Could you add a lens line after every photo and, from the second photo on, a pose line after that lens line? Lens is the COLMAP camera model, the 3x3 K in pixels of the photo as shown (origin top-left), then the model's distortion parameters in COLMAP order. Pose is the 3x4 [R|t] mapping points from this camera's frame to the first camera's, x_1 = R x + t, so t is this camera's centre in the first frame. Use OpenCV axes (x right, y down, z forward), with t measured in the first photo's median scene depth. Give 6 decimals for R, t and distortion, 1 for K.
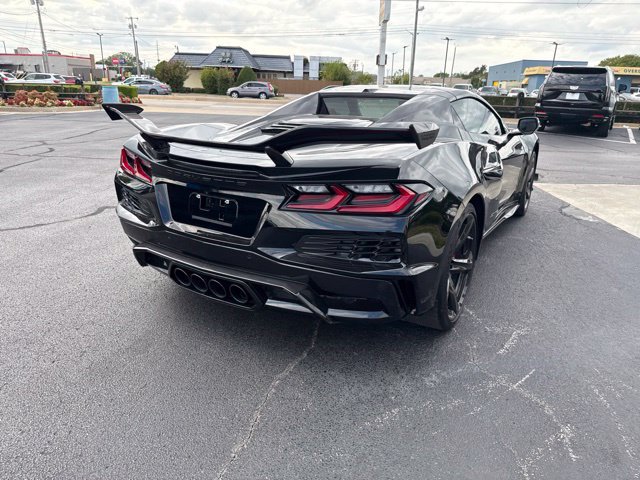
lens RADIAL K [[451.4, 0, 323.1], [0, 451.4, 238.4], [0, 0, 1]] dist [0.015087, -0.025122]
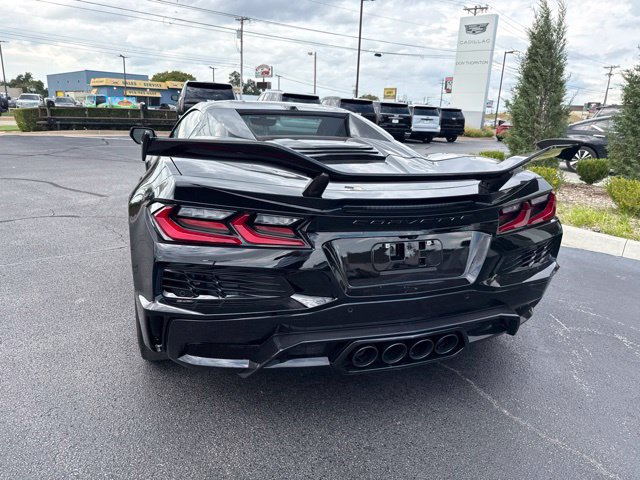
lens RADIAL K [[451.2, 0, 323.6], [0, 451.2, 244.2], [0, 0, 1]] dist [0.019023, -0.029627]
pose [[0.639484, -0.217000, 0.737544, -0.121033], [0.224667, 0.970209, 0.090658, -0.025202], [-0.735244, 0.107728, 0.669186, 0.073040]]
